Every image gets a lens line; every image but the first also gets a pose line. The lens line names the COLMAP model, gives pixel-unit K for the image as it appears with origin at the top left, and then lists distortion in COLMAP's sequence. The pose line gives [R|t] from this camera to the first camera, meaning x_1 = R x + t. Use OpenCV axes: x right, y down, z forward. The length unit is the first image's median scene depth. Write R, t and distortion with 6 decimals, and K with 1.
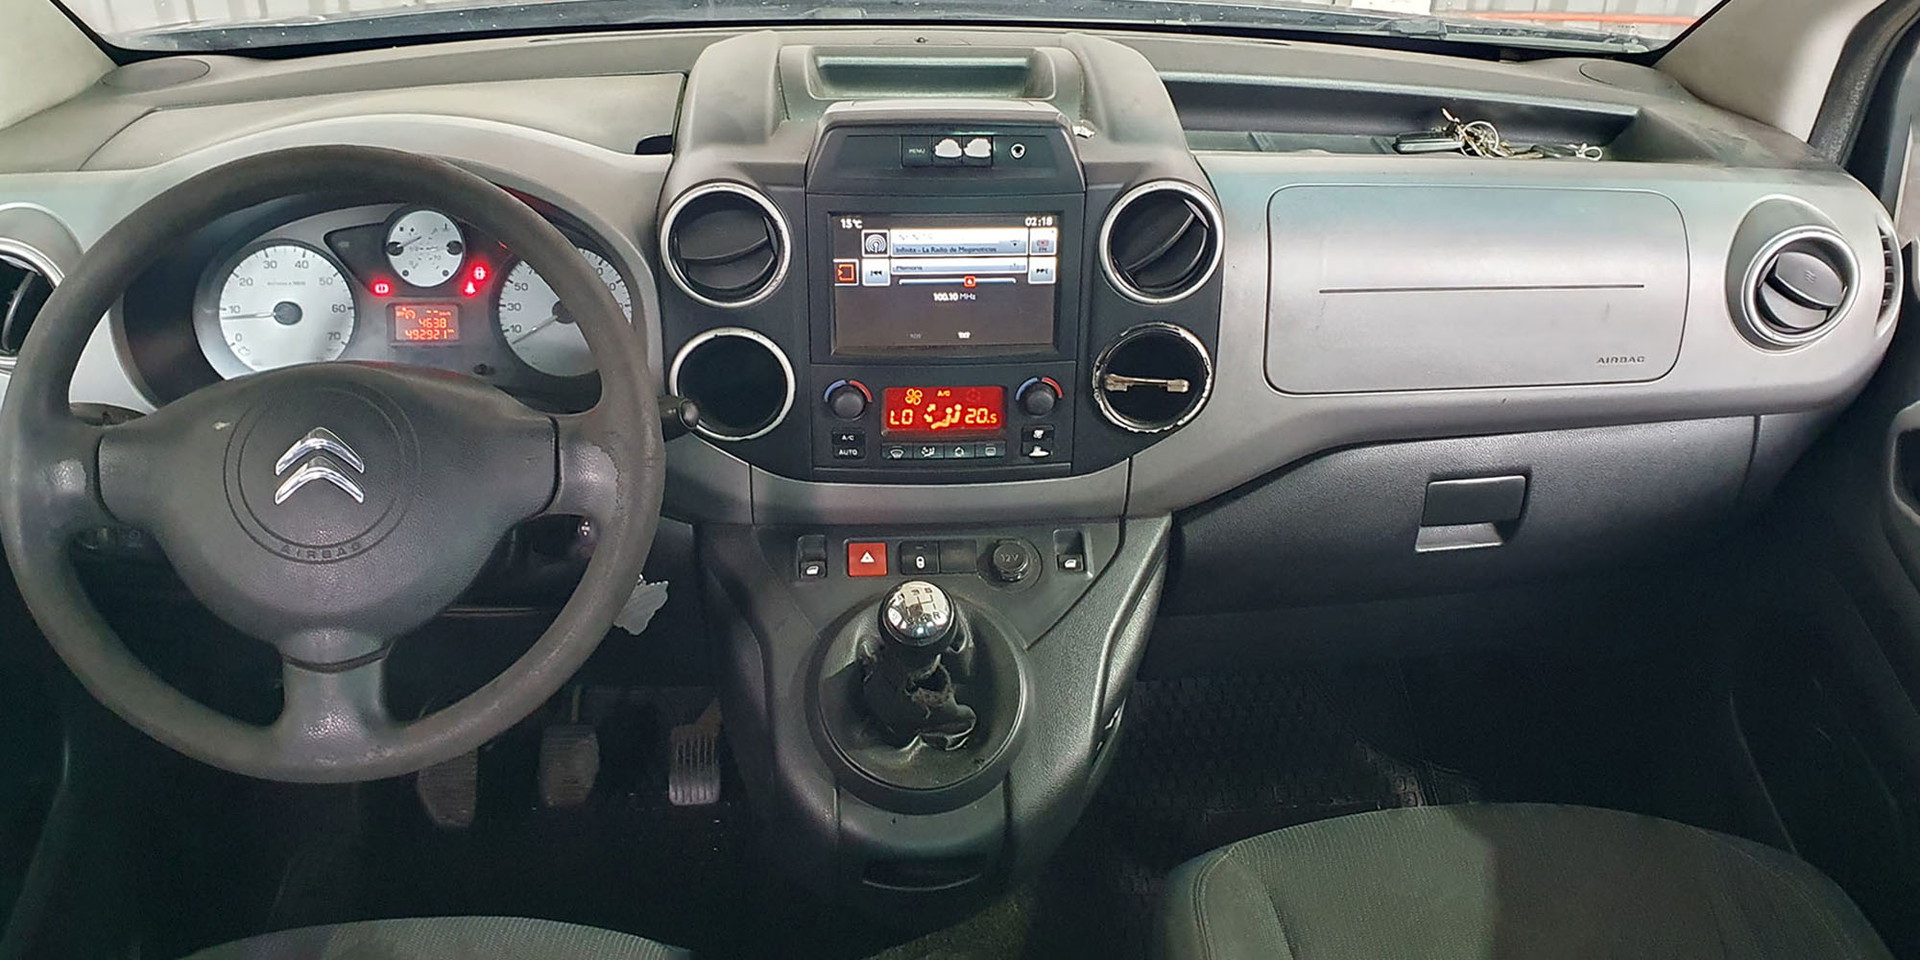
lens RADIAL K [[1772.2, 0, 955.8], [0, 1772.2, 477.1], [0, 0, 1]] dist [-0.033312, 0.000000]
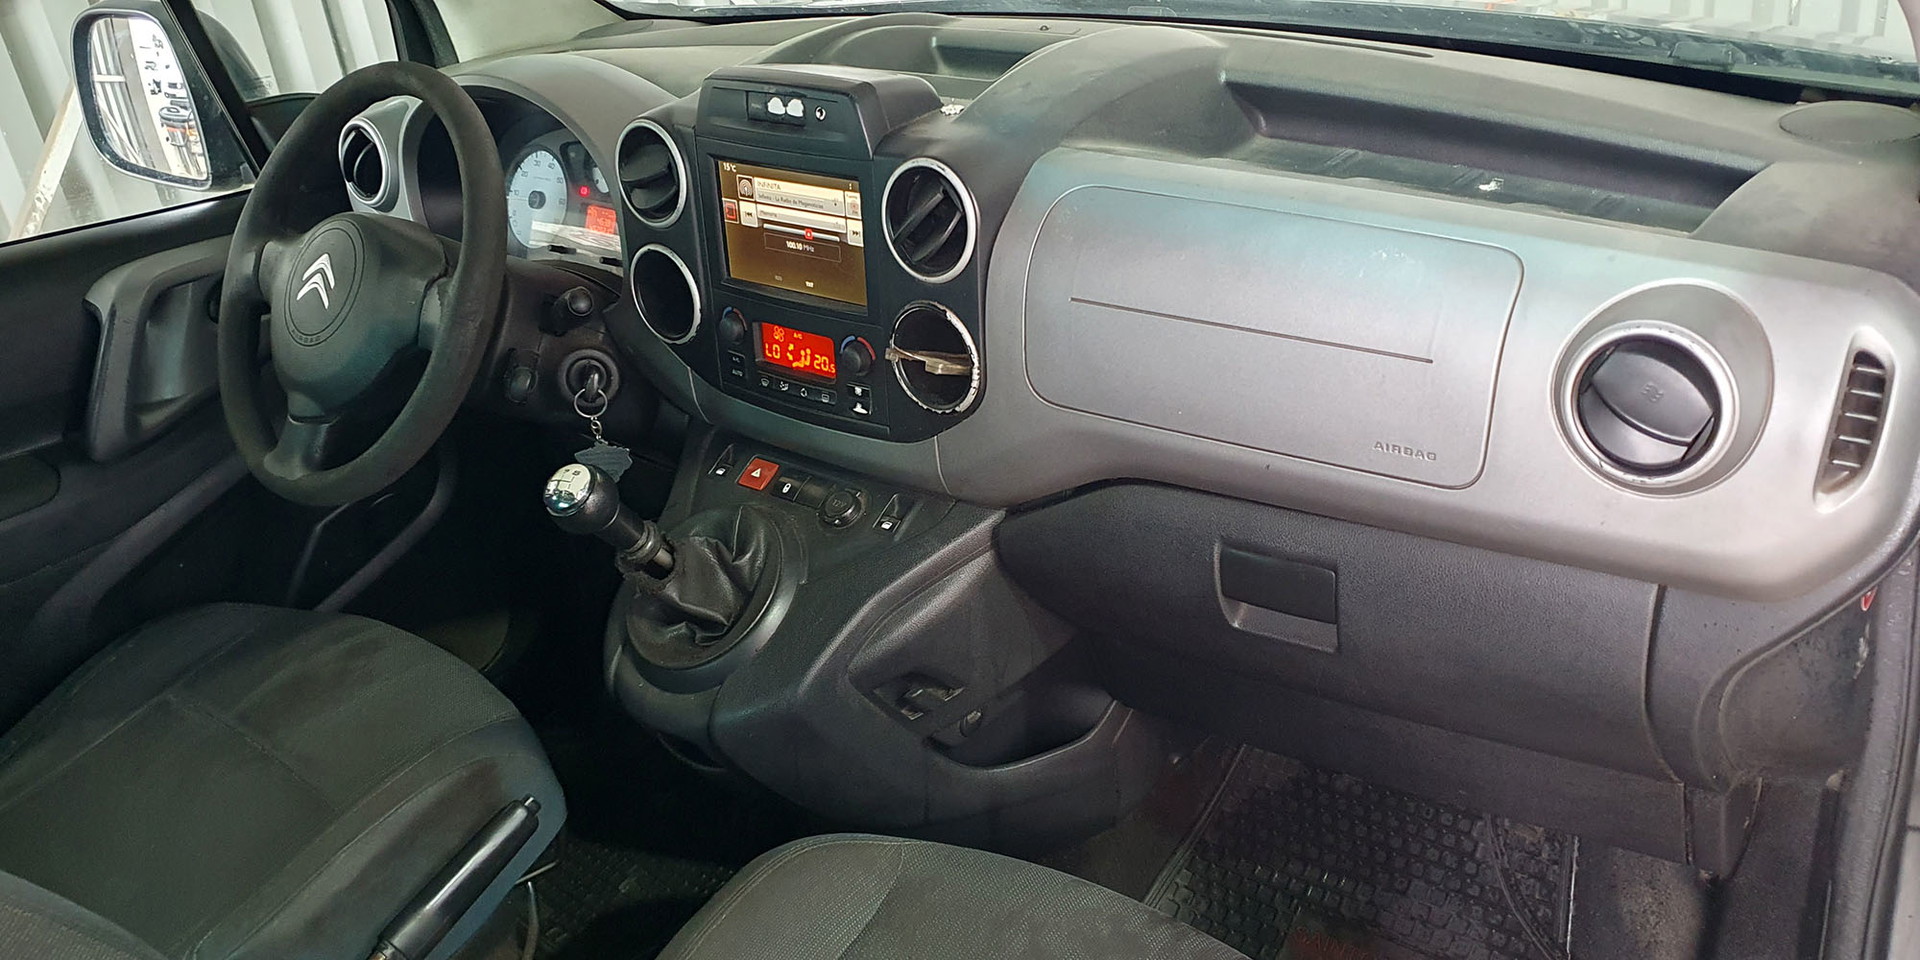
lens RADIAL K [[1619.1, 0, 955.9], [0, 1619.1, 472.5], [0, 0, 1]] dist [0.034268, -0.073359]
pose [[0.681989, 0.227297, -0.695145, 0.761981], [-0.241013, 0.967234, 0.079813, -0.068019], [0.690510, 0.113108, 0.714425, 0.359676]]
